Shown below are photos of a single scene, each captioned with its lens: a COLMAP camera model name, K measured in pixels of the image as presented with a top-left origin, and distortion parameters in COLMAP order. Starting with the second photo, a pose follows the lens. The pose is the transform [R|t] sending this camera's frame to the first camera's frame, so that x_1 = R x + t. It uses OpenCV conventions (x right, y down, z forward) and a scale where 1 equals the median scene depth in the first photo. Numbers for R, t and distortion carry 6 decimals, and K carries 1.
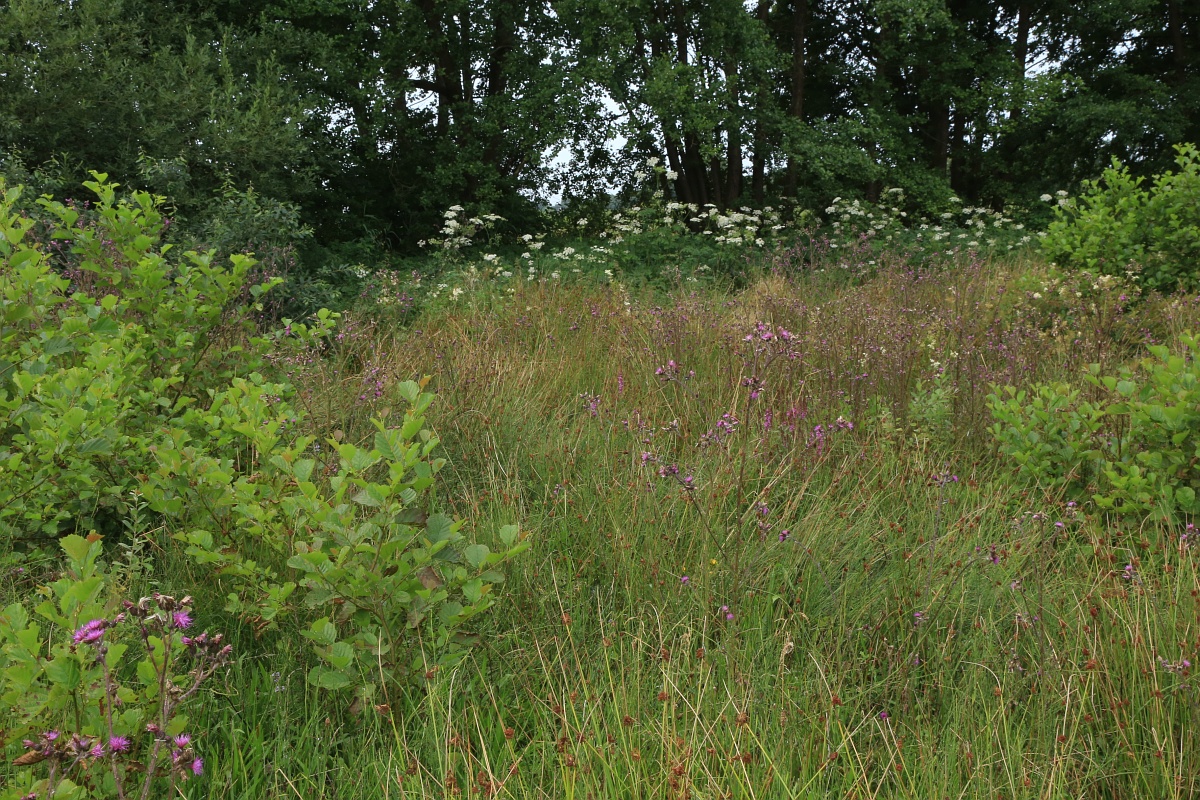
lens RADIAL K [[1626.7, 0, 600.0], [0, 1626.7, 400.0], [0, 0, 1]] dist [0.127783, 0.070001]
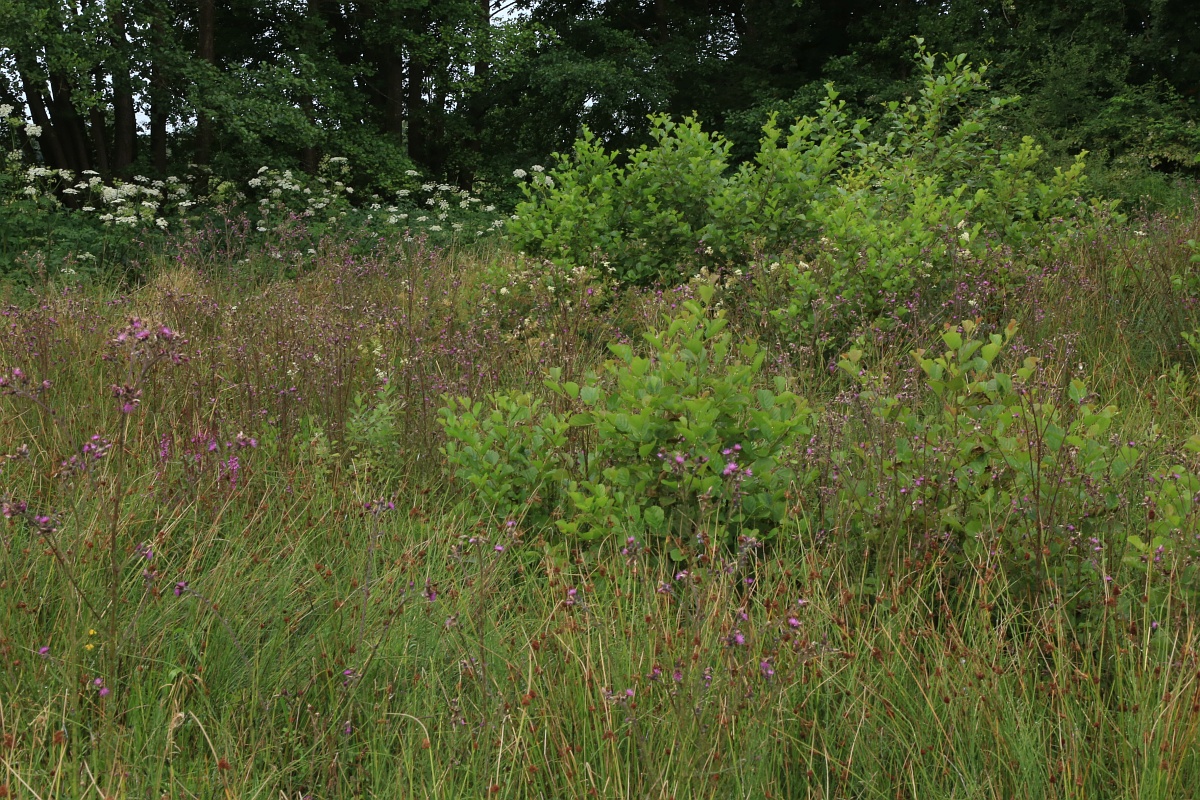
lens RADIAL K [[1870.4, 0, 600.0], [0, 1870.4, 400.0], [0, 0, 1]] dist [0.165447, 0.095968]
pose [[0.937440, -0.029468, 0.346898, -0.018482], [0.028445, 0.999563, 0.008041, -0.015283], [-0.346984, 0.002329, 0.937868, 0.101694]]
